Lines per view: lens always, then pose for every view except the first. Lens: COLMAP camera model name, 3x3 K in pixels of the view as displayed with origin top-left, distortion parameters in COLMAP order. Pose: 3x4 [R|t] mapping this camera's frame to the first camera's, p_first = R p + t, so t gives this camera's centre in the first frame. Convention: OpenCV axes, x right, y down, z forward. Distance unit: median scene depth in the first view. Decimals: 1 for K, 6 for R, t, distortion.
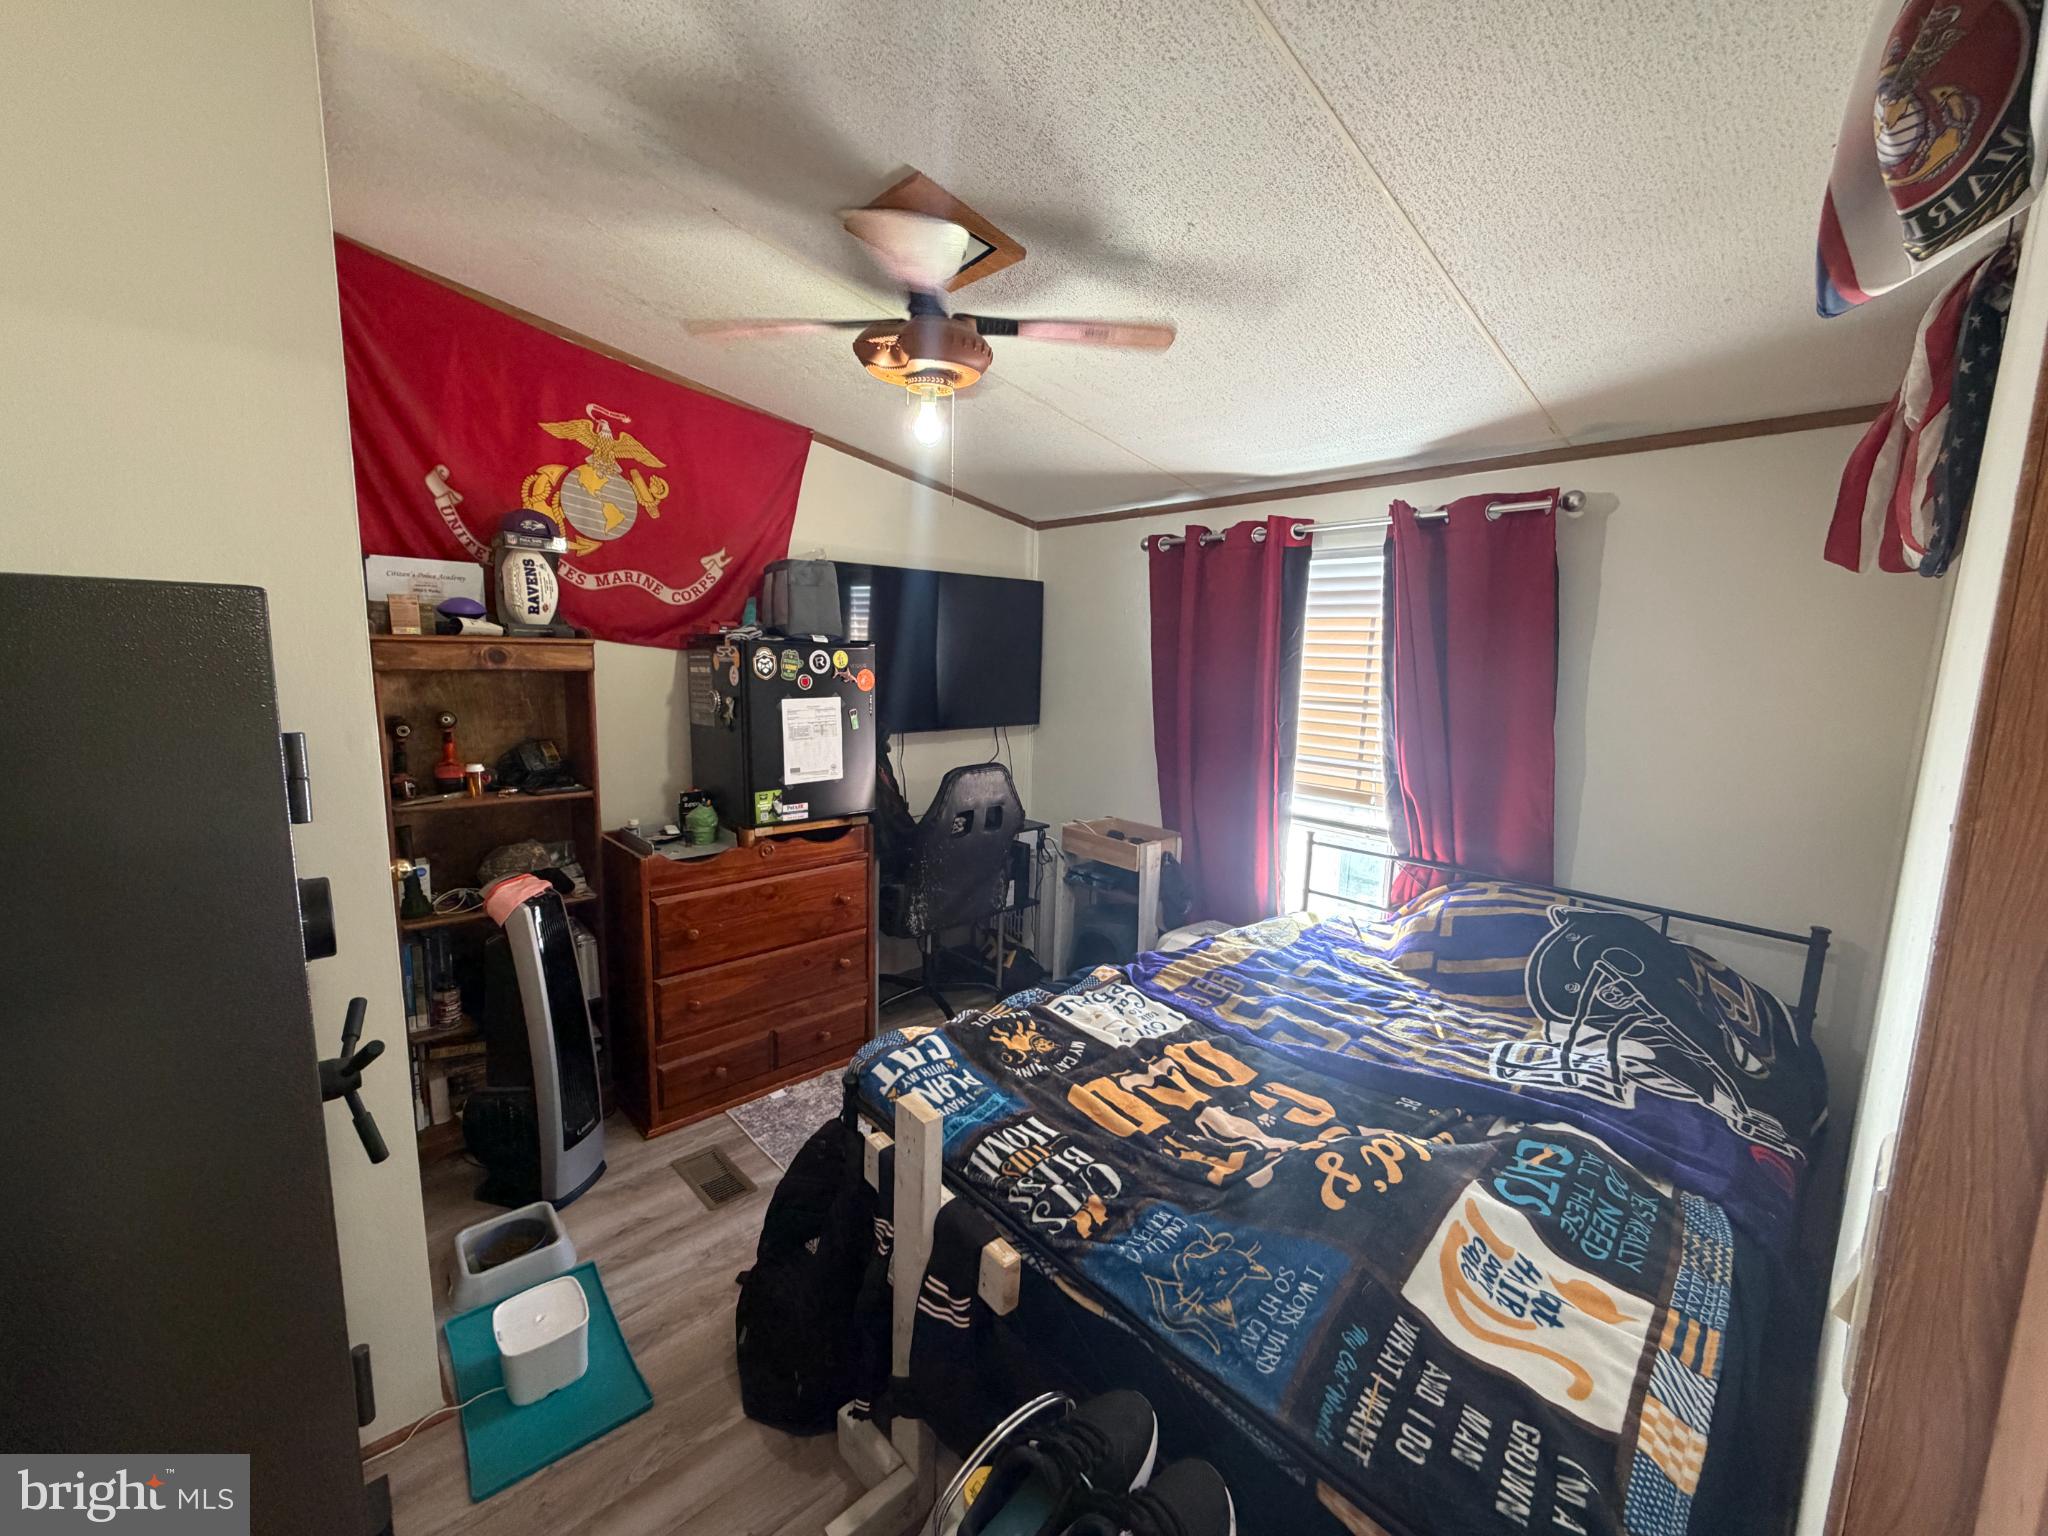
lens RADIAL K [[814.7, 0, 1017.2], [0, 814.7, 766.9], [0, 0, 1]] dist [0.000353, 0.000016]
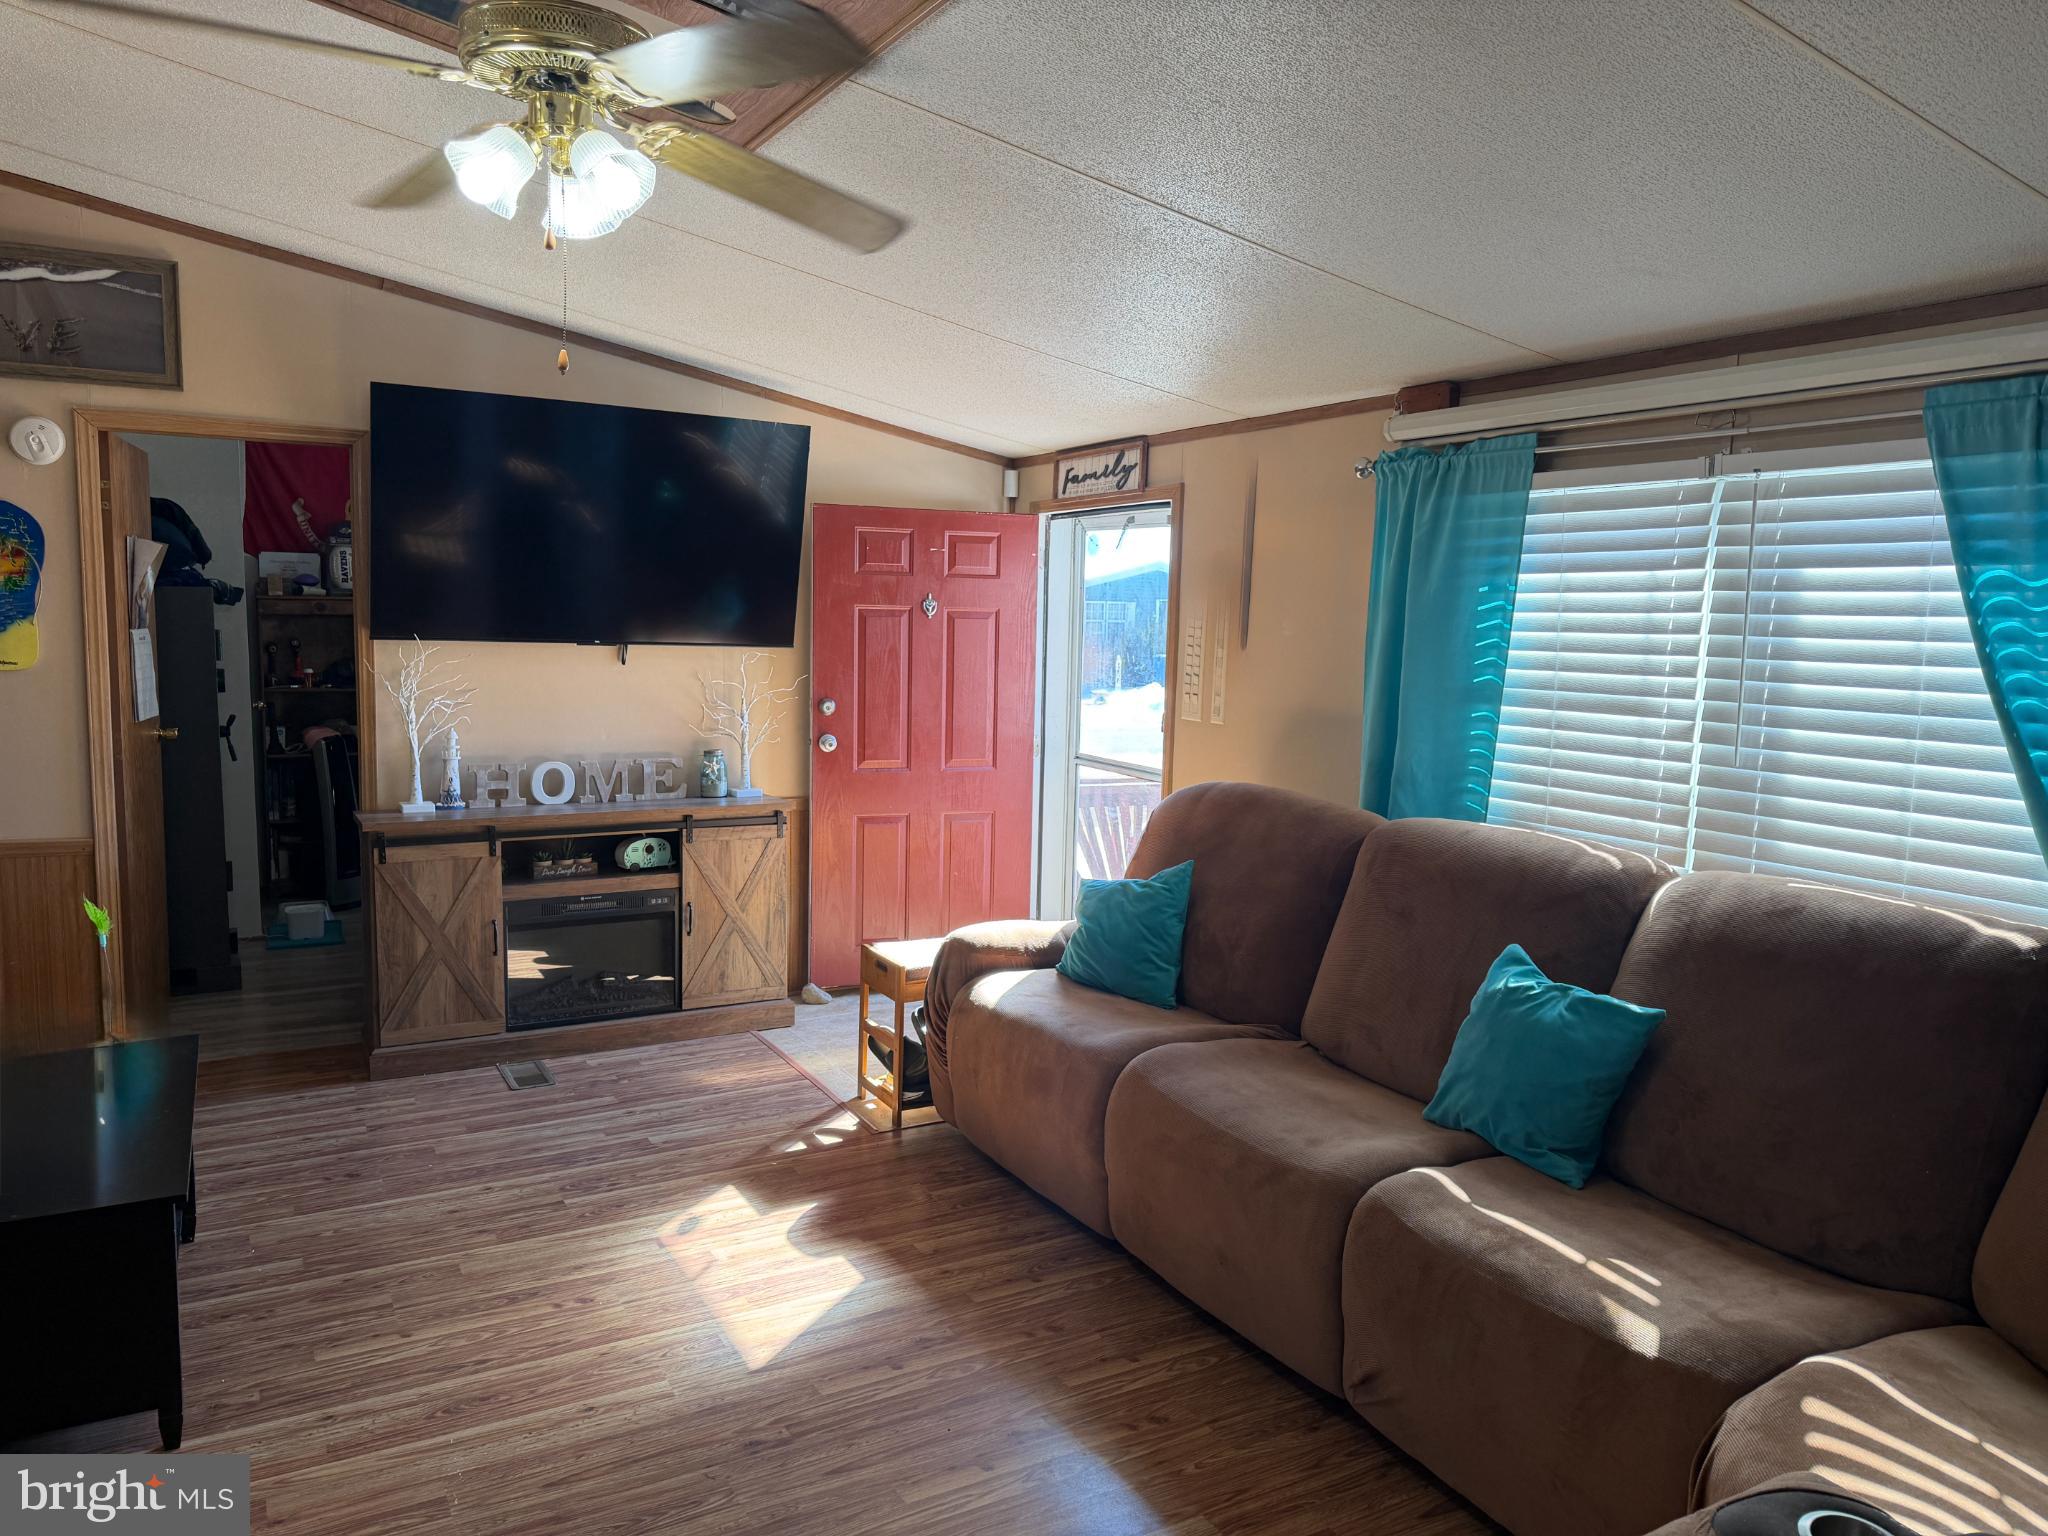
lens RADIAL K [[1432.6, 0, 1024.0], [0, 1432.6, 764.8], [0, 0, 1]] dist [0.097814, -0.128532]
pose [[0.974170, 0.019166, -0.225000, 1.553514], [-0.027950, 0.998964, -0.035920, 0.274810], [0.224079, 0.041281, 0.973696, -1.708321]]
